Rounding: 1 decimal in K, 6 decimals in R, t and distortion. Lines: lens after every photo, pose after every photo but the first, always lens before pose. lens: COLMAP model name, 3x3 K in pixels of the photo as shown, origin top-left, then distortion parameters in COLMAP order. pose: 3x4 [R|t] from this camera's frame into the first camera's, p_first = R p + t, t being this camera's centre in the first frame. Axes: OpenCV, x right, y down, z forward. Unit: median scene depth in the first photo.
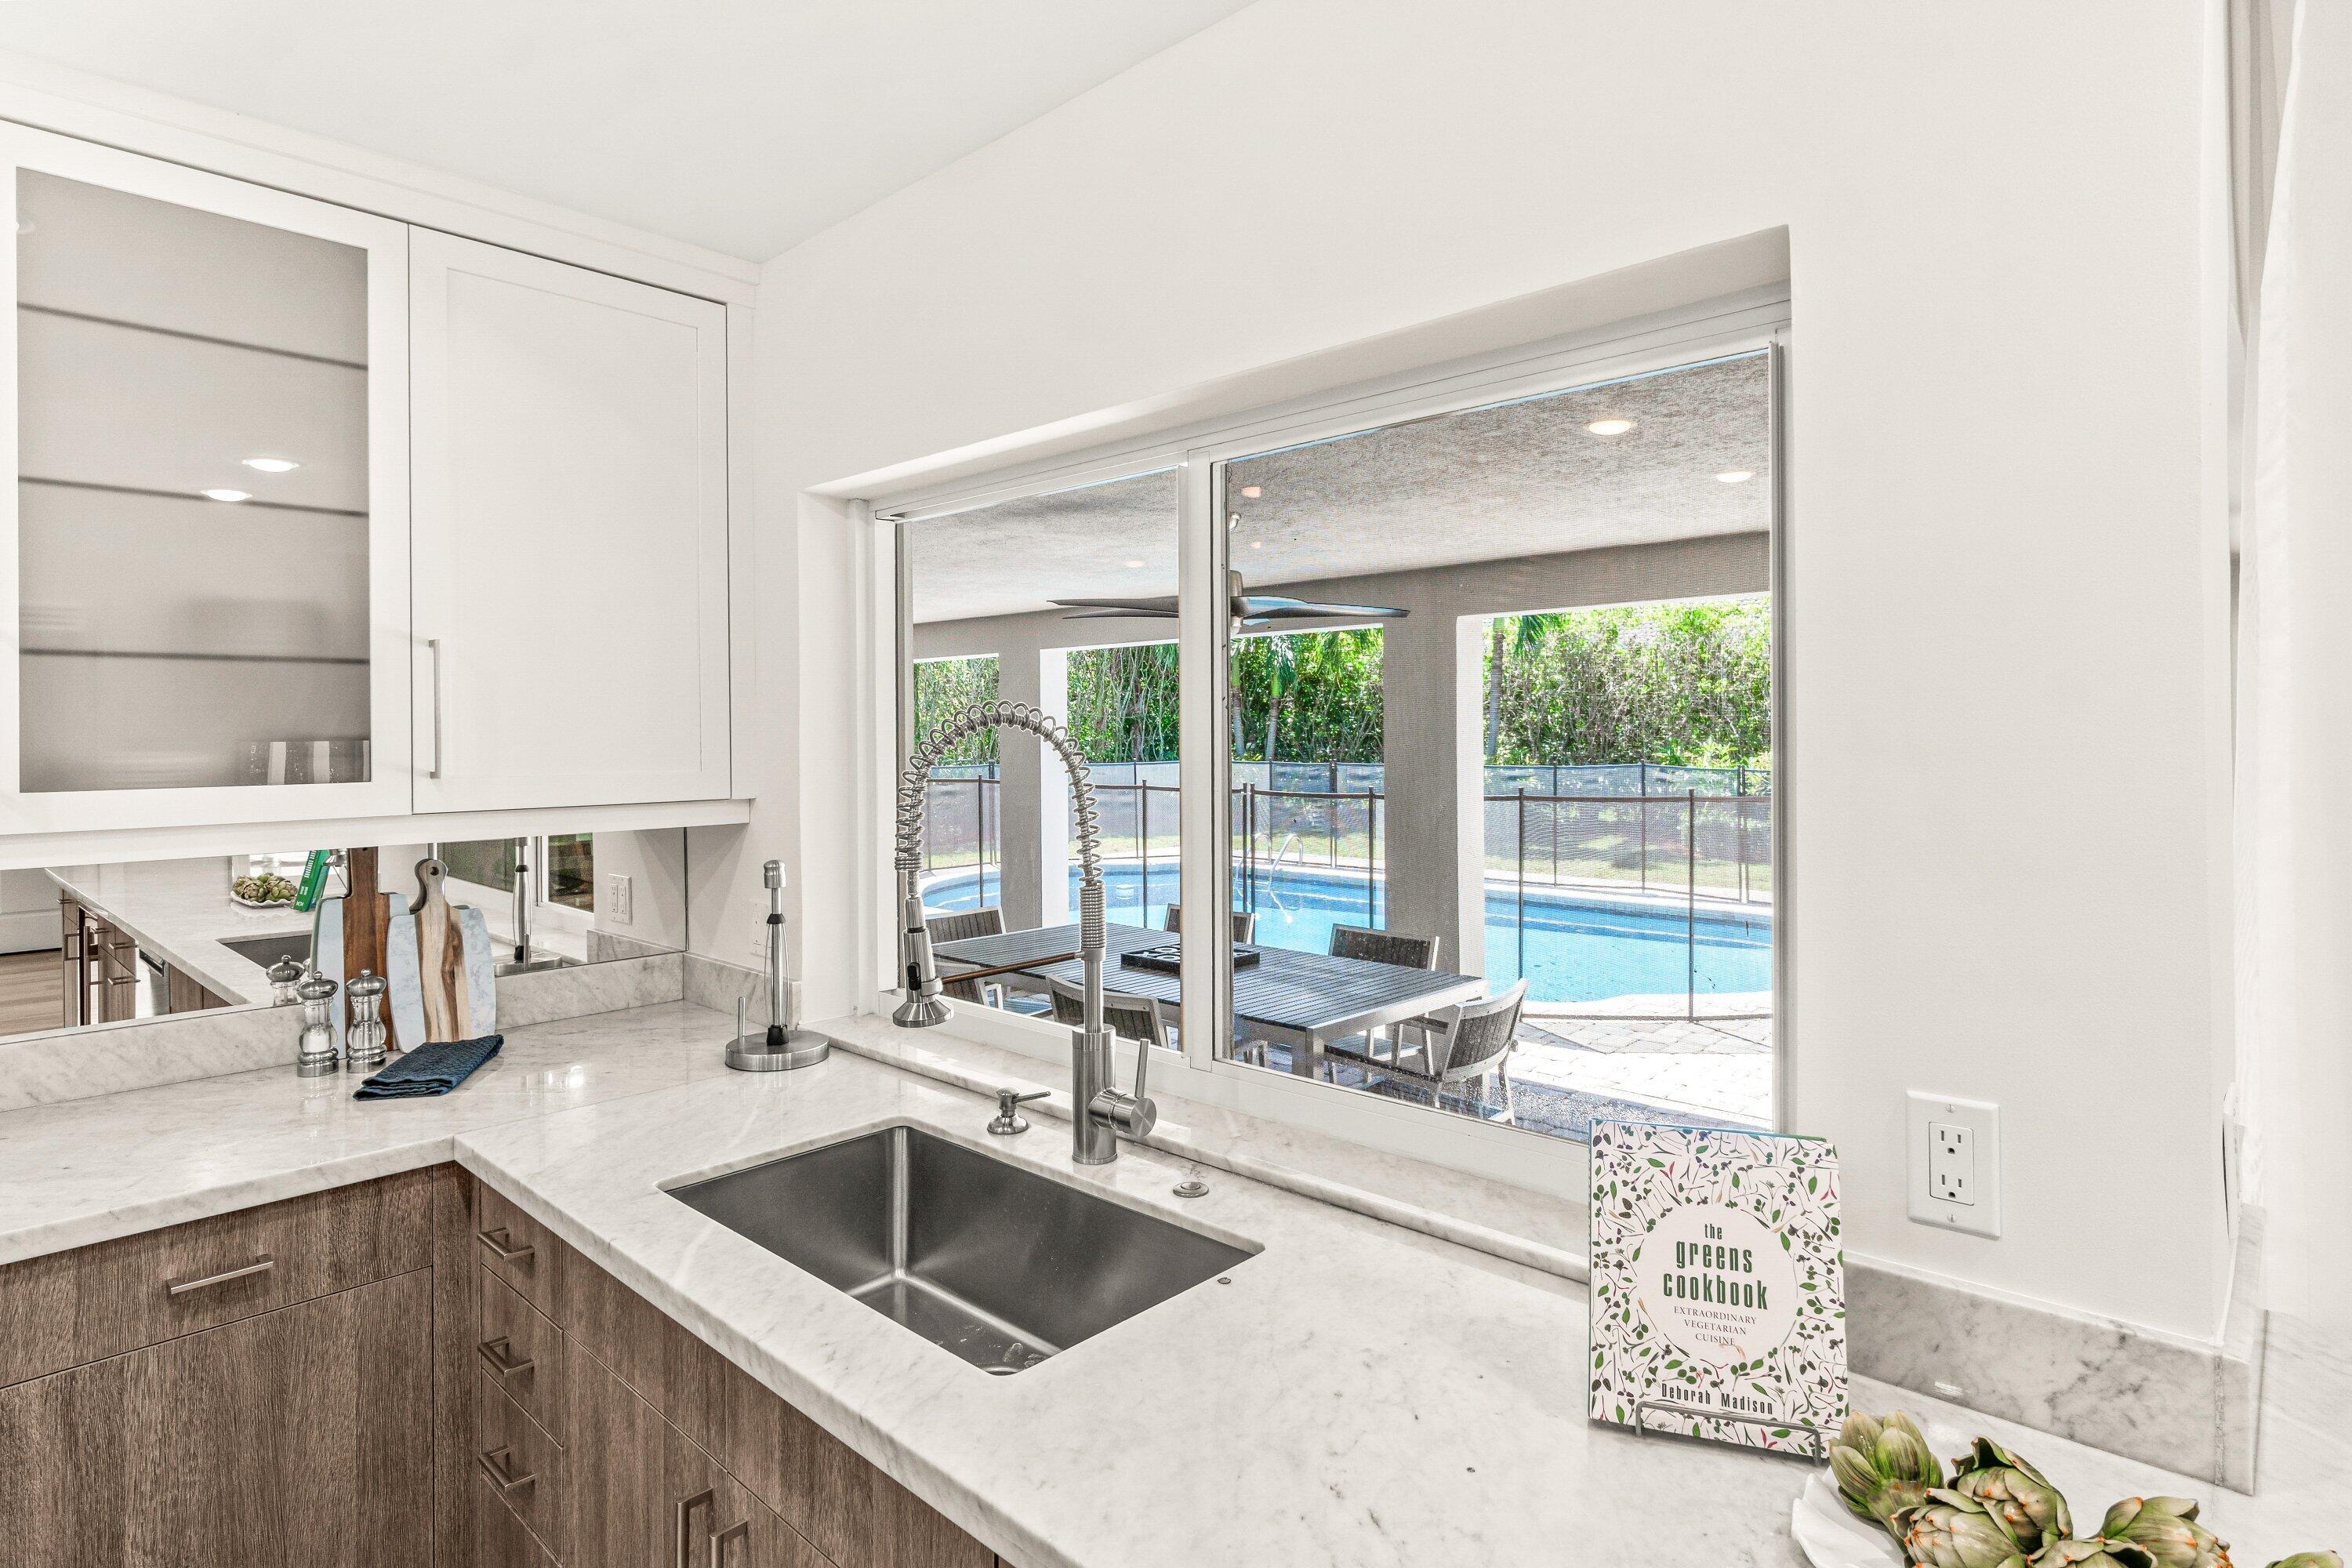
lens RADIAL K [[1223.6, 0, 1182.3], [0, 1223.6, 740.5], [0, 0, 1]] dist [0.000997, -0.000145]
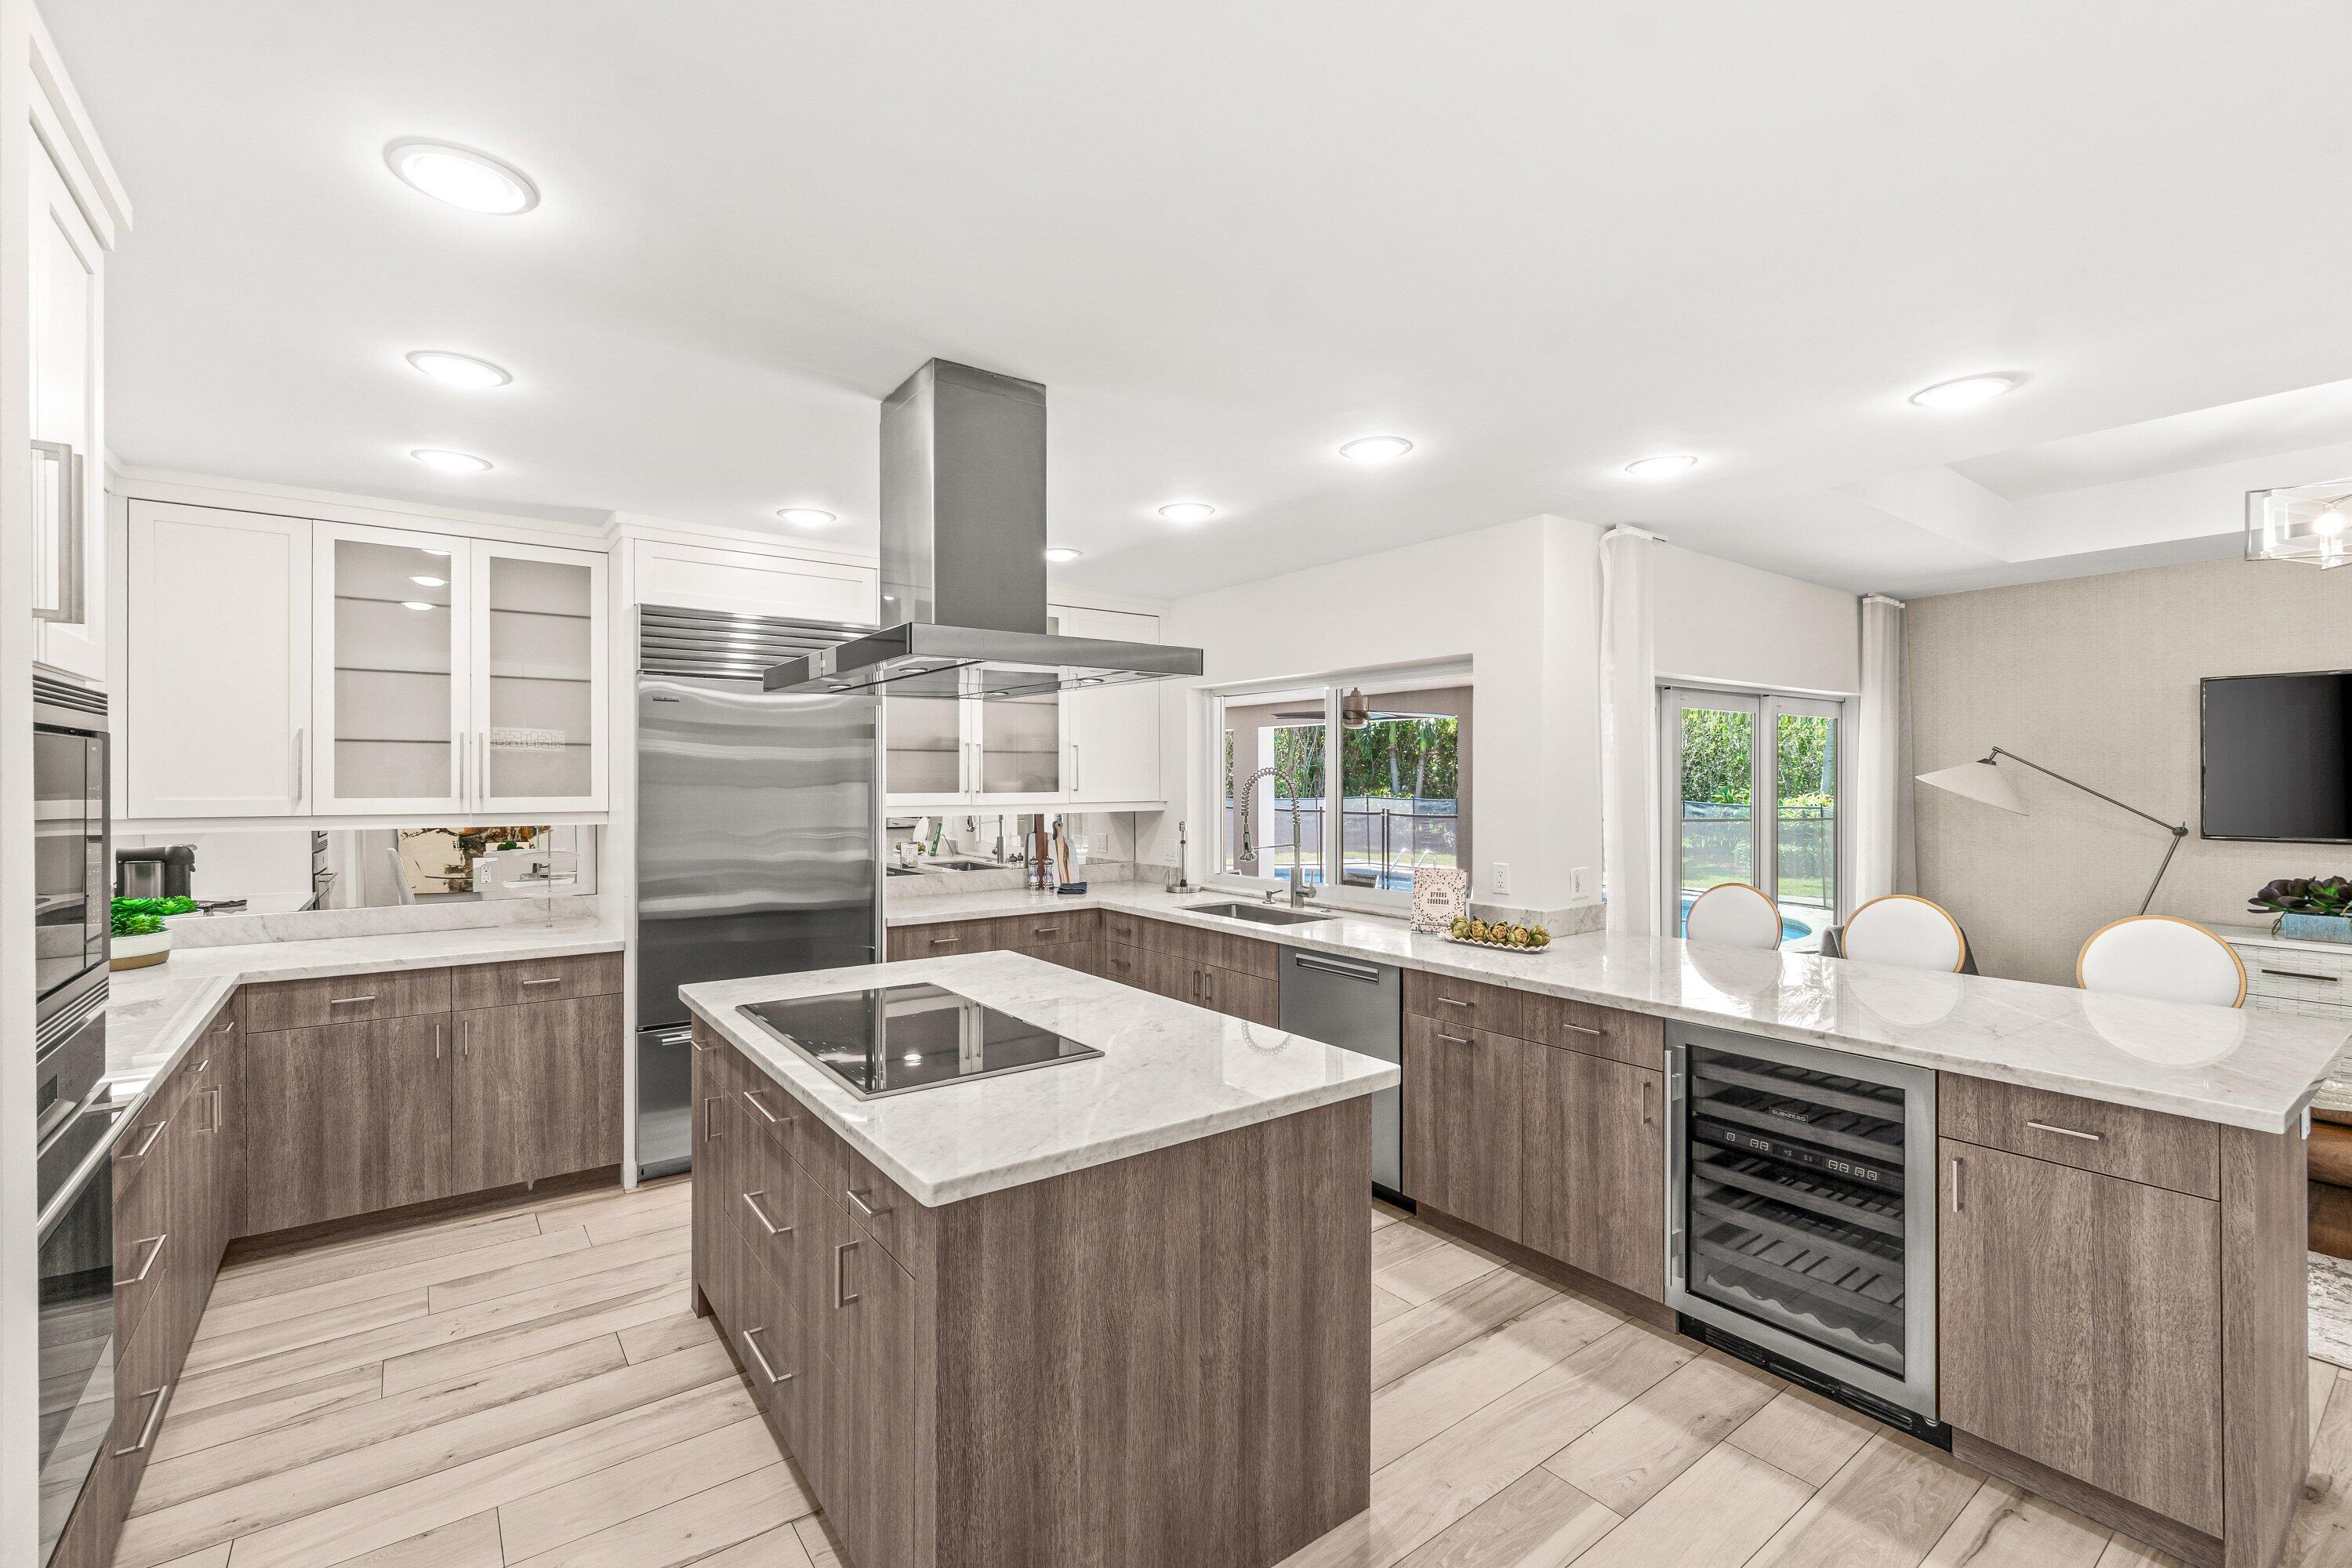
lens RADIAL K [[1021.1, 0, 1166.7], [0, 1021.1, 771.7], [0, 0, 1]] dist [-0.003779, -0.001272]
pose [[0.982605, 0.005061, -0.185640, 0.019715], [-0.007148, 0.999919, -0.010576, 0.002443], [0.185571, 0.011719, 0.982561, -0.382898]]
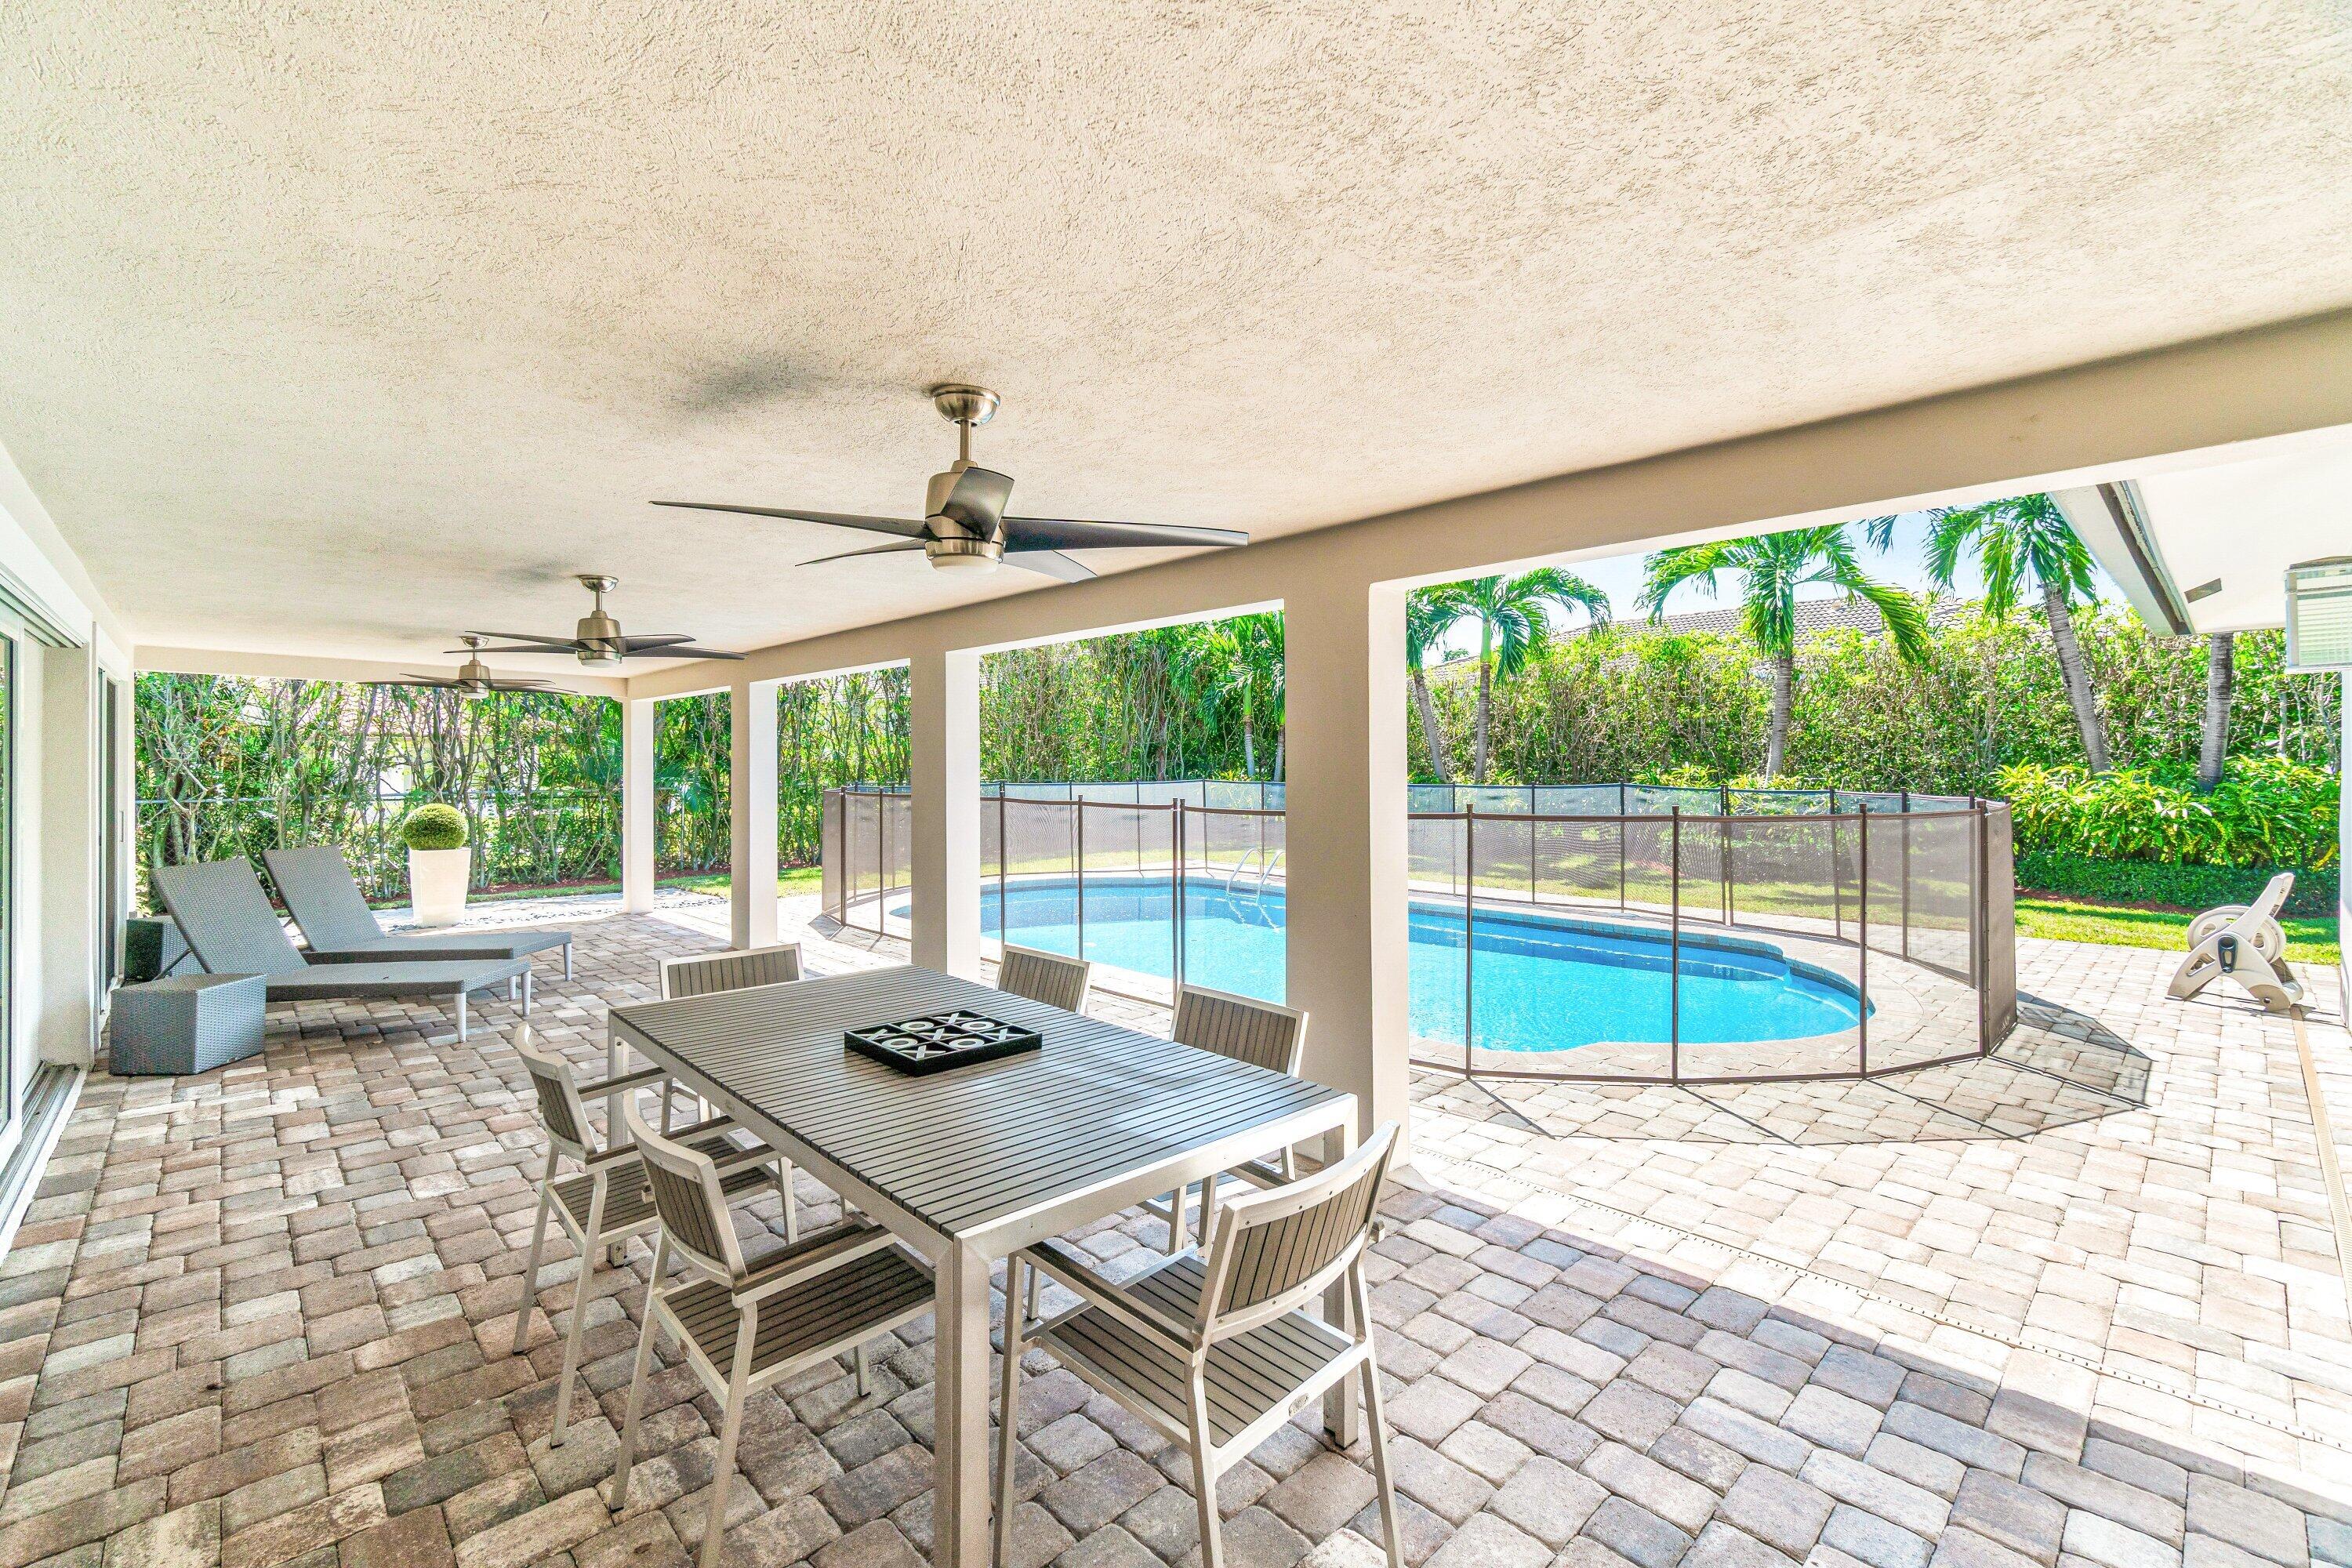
lens RADIAL K [[997.7, 0, 1180.7], [0, 997.7, 760.9], [0, 0, 1]] dist [0.001452, -0.000039]
pose [[0.998151, 0.002250, -0.060743, 0.105603], [-0.002761, 0.999961, -0.008329, 0.013410], [0.060721, 0.008482, 0.998119, 0.261991]]
